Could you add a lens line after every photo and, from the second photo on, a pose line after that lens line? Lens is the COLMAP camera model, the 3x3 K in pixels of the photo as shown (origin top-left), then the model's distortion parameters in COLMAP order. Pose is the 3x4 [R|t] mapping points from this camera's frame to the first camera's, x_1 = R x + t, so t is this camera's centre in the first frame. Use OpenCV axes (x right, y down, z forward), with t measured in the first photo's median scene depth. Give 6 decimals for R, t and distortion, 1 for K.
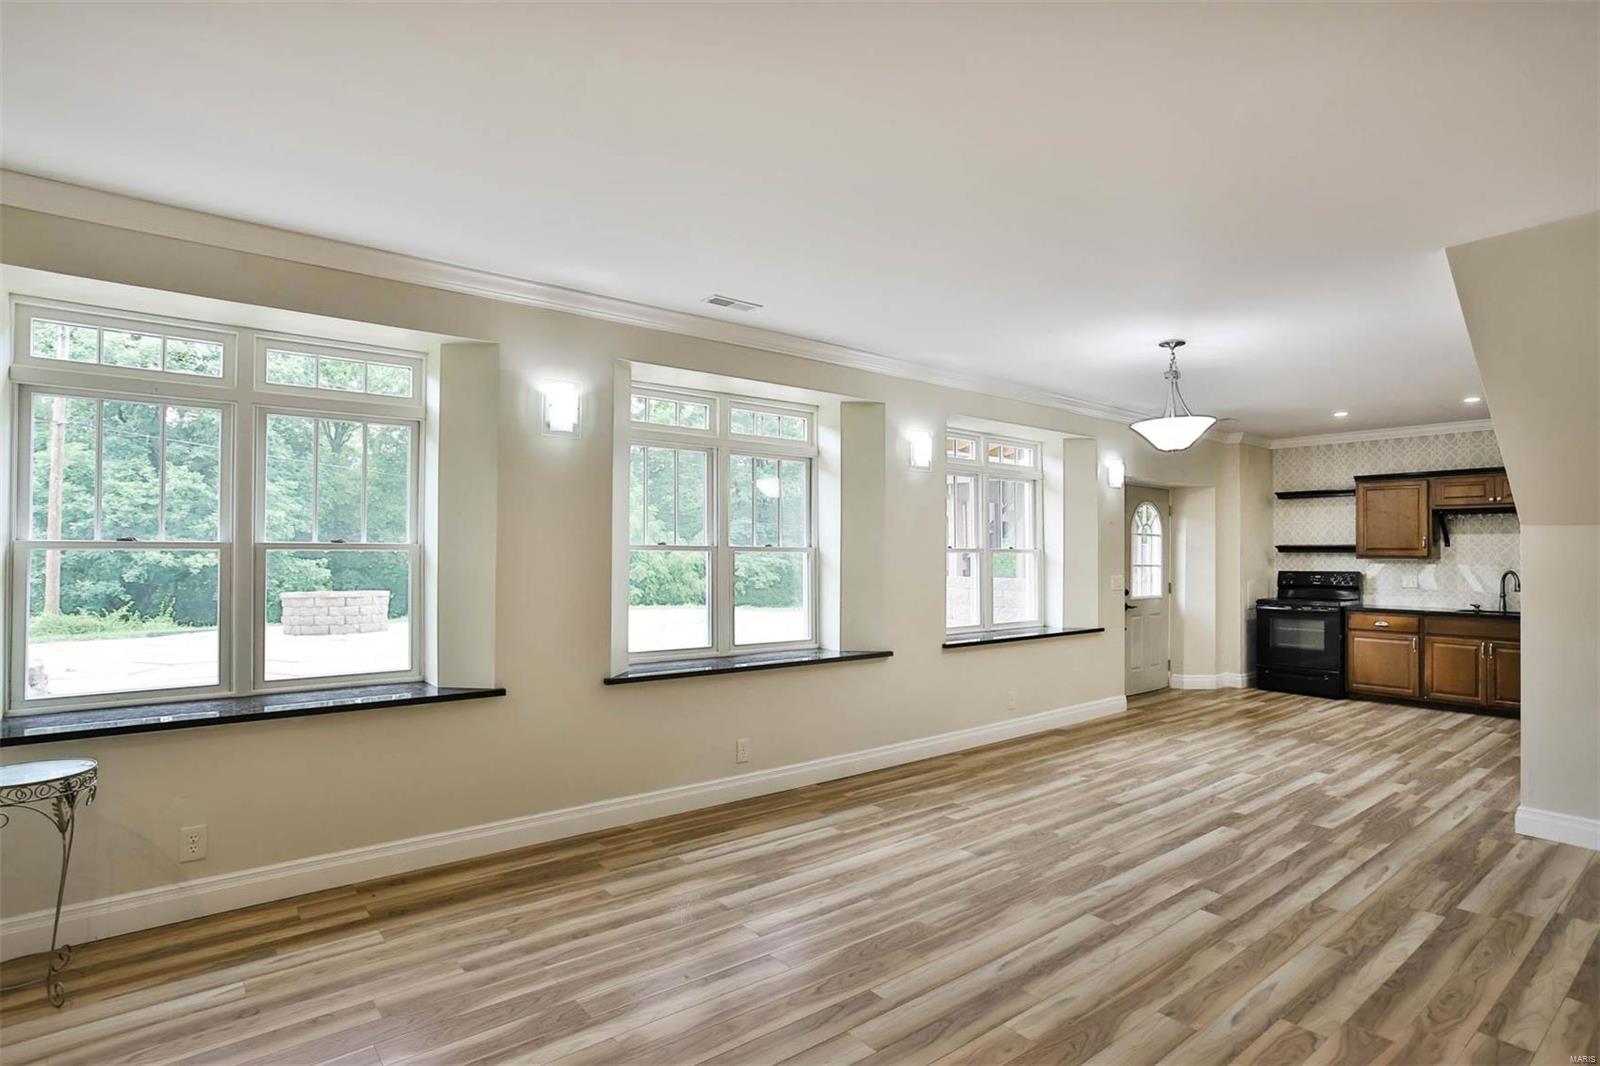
lens RADIAL K [[820.8, 0, 809.8], [0, 820.8, 537.6], [0, 0, 1]] dist [-0.058014, 0.029719]
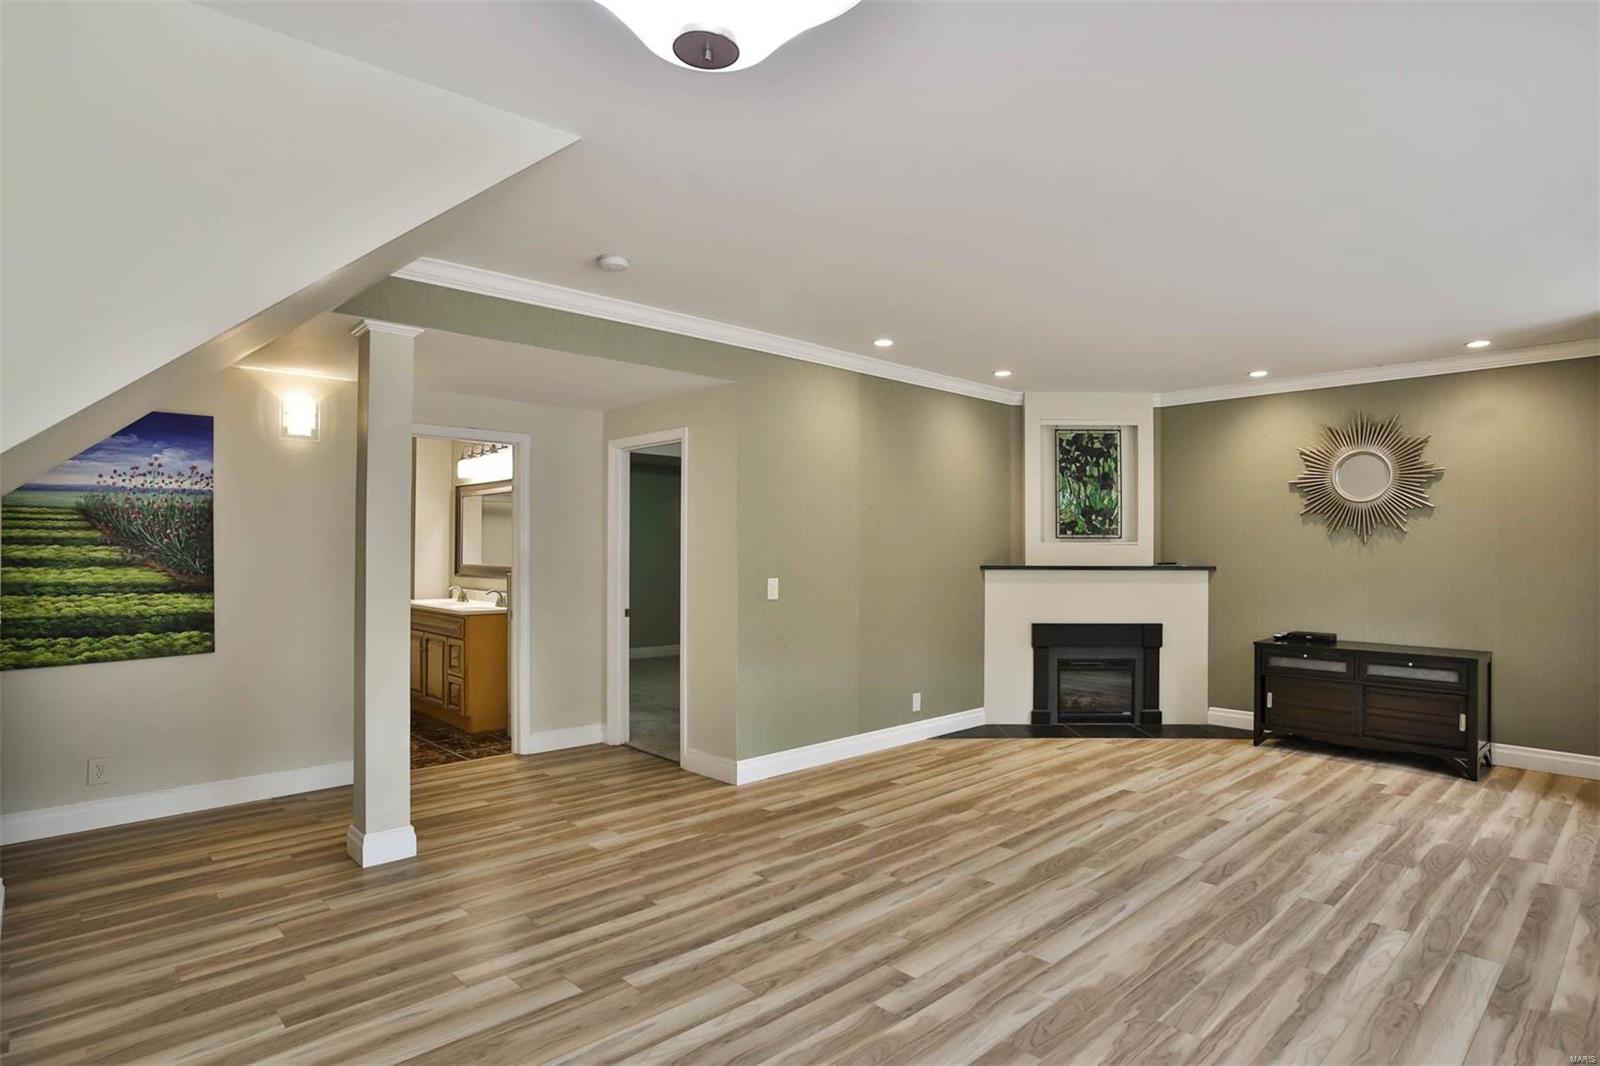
lens RADIAL K [[829.2, 0, 791.4], [0, 829.2, 547.5], [0, 0, 1]] dist [-0.050075, 0.020864]
pose [[-0.998737, -0.004902, -0.050008, 0.582057], [-0.003911, 0.999794, -0.019896, 0.040504], [0.050095, -0.019675, -0.998551, 1.625411]]
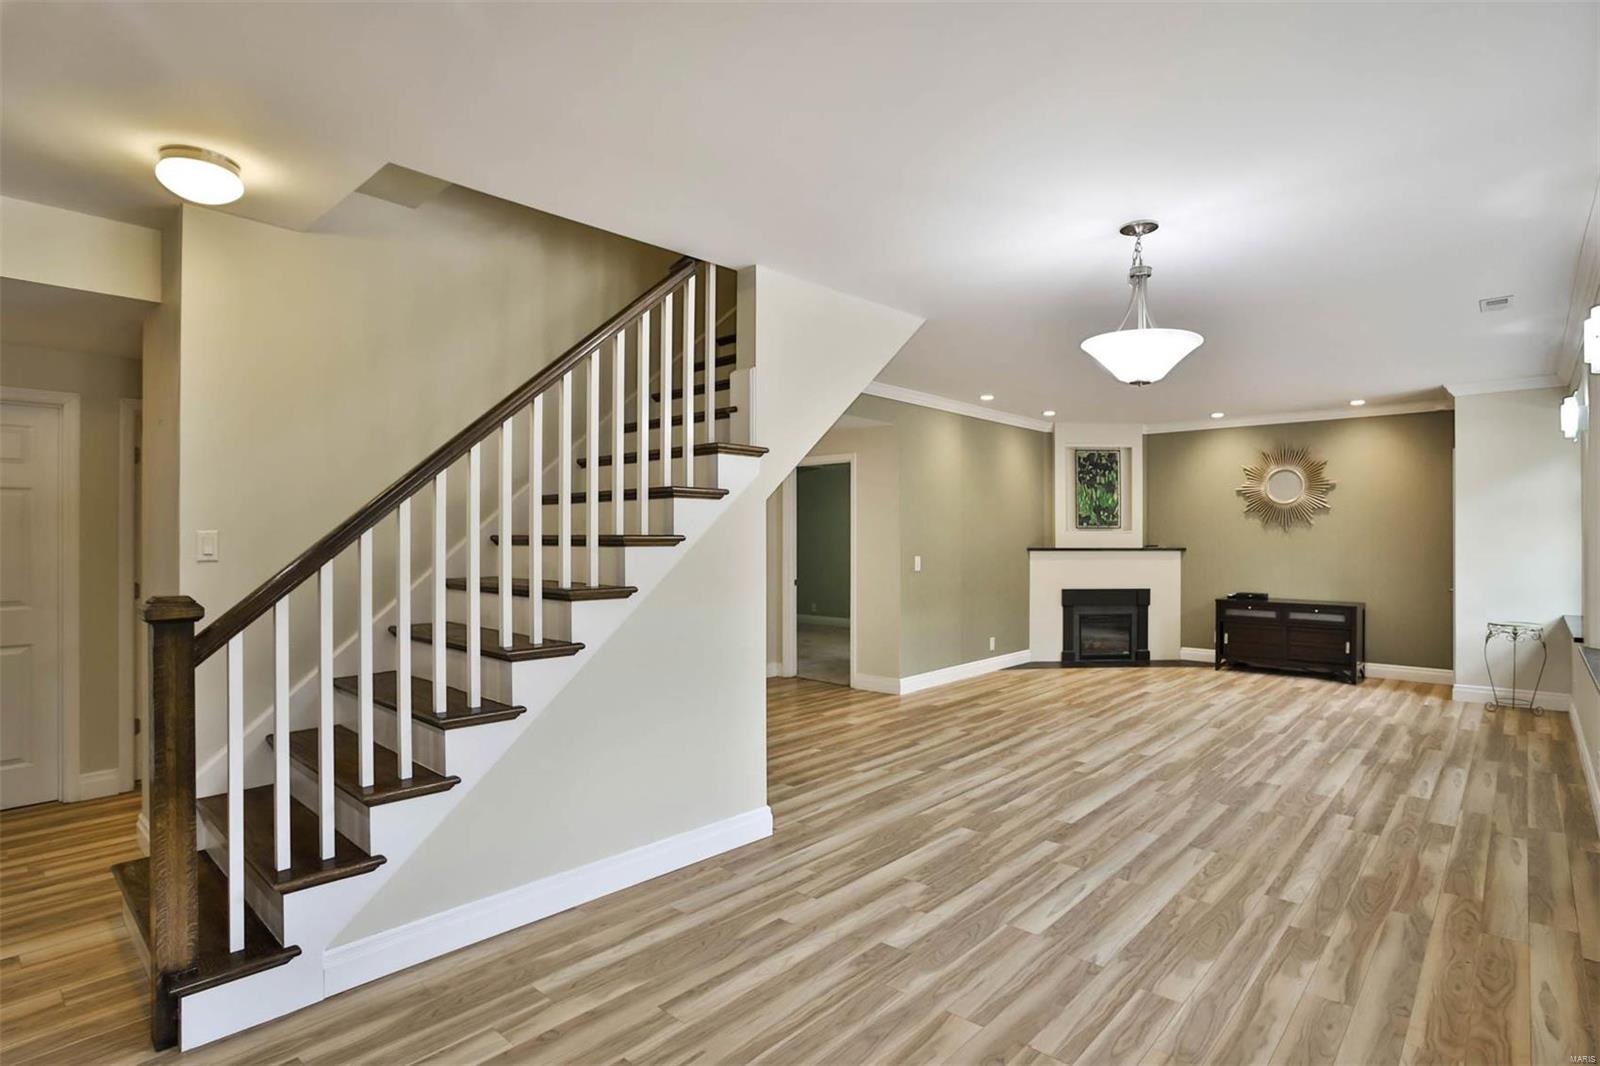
lens RADIAL K [[820.8, 0, 809.8], [0, 820.8, 537.6], [0, 0, 1]] dist [-0.058014, 0.029719]
pose [[-0.987778, -0.002781, -0.155844, 1.117117], [-0.000531, 0.999895, -0.014478, 0.047087], [0.155868, -0.014218, -0.987676, 2.195622]]
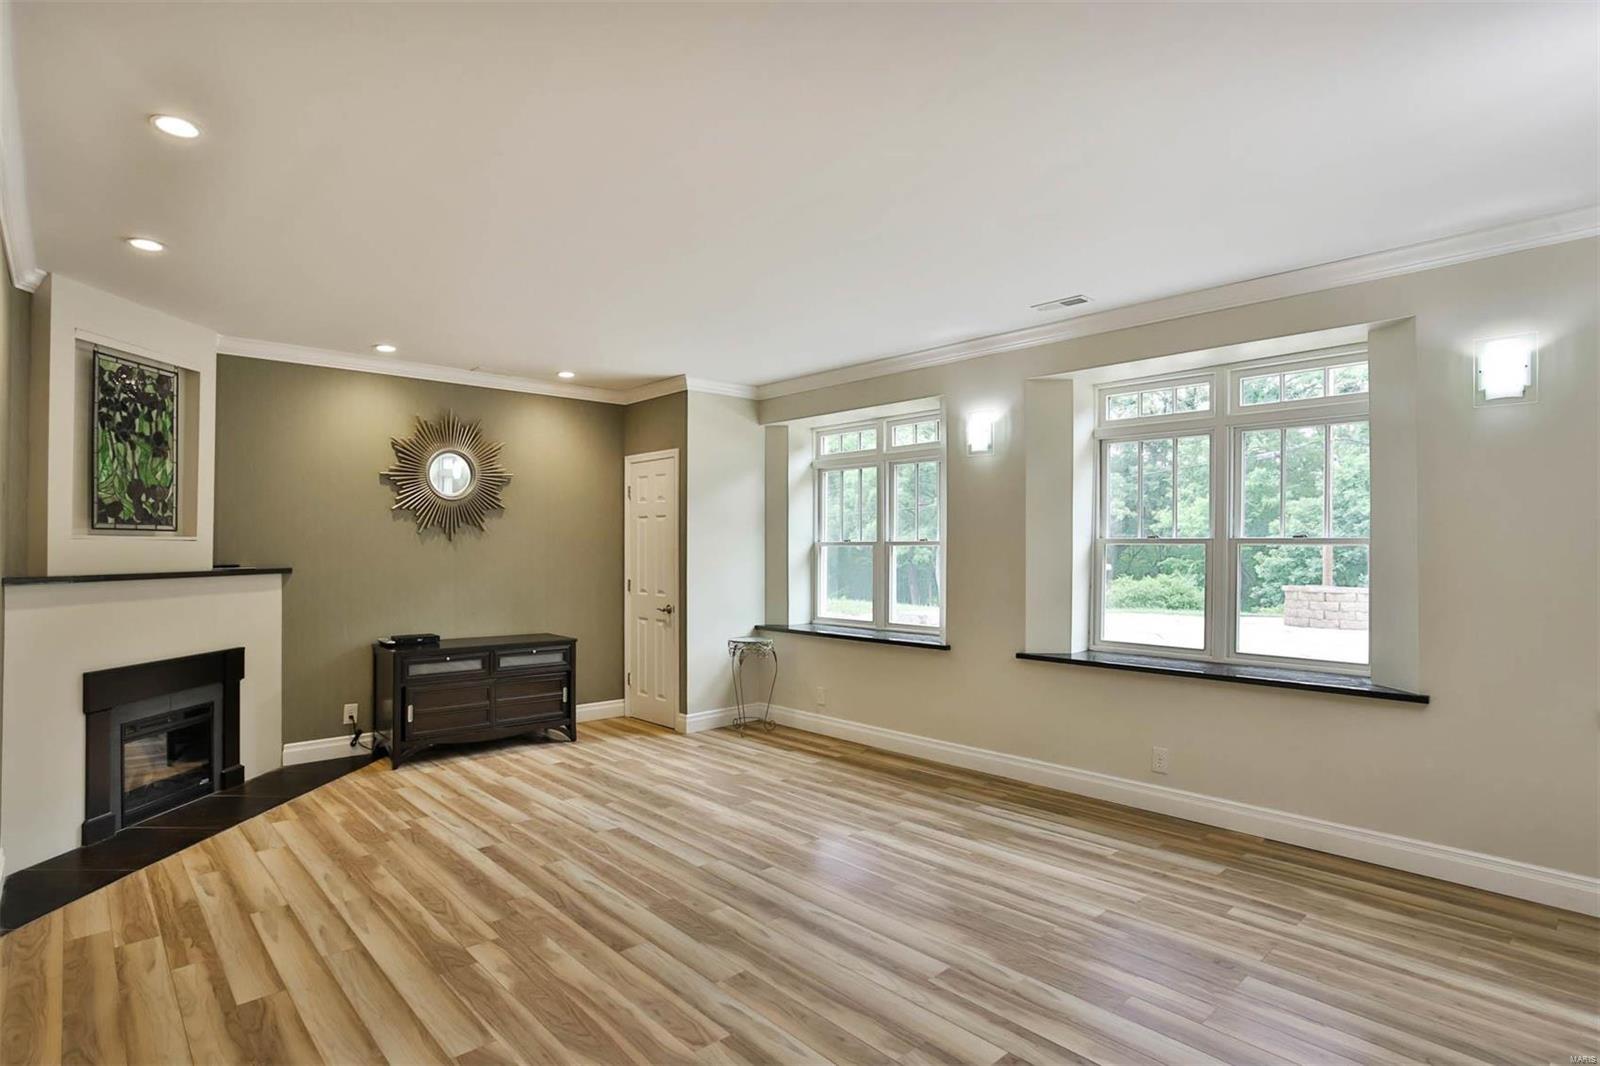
lens RADIAL K [[844.3, 0, 800.0], [0, 844.3, 525.9], [0, 0, 1]] dist [-0.083294, 0.049111]
pose [[0.056902, -0.027526, -0.998000, 1.067324], [0.014576, 0.999536, -0.026737, 0.020365], [0.998273, -0.013025, 0.057277, 0.699040]]
